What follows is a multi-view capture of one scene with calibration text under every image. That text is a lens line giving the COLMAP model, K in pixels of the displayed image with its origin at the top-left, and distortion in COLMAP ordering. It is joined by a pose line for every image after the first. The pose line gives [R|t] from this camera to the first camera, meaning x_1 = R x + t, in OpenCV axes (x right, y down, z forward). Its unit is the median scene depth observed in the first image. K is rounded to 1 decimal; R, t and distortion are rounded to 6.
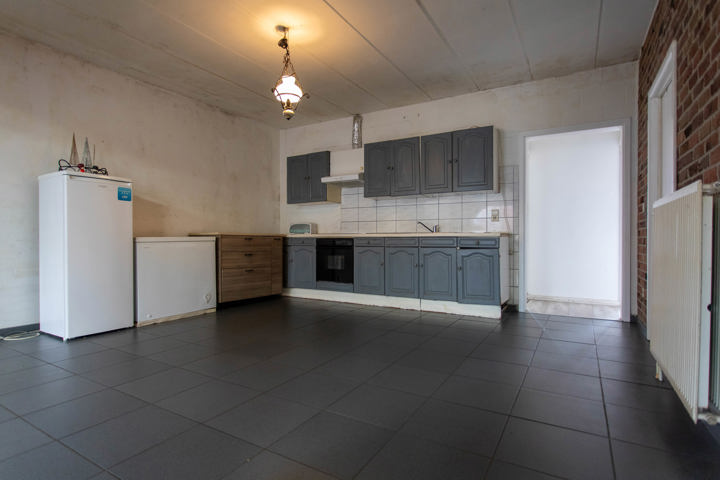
lens RADIAL K [[374.1, 0, 360.0], [0, 374.1, 240.0], [0, 0, 1]] dist [-0.000617, 0.000229]
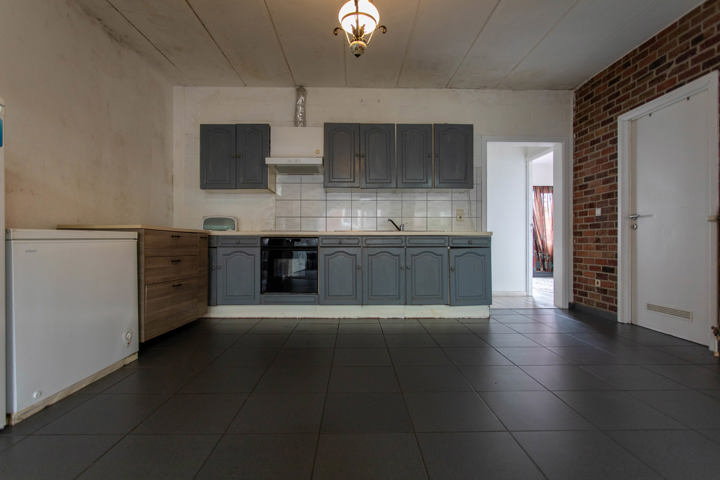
lens RADIAL K [[358.0, 0, 362.2], [0, 358.0, 239.7], [0, 0, 1]] dist [-0.002712, 0.000555]
pose [[0.850449, 0.003816, 0.526044, -0.347203], [0.000078, 0.999973, -0.007379, 0.007184], [-0.526058, 0.006317, 0.850425, 0.302275]]
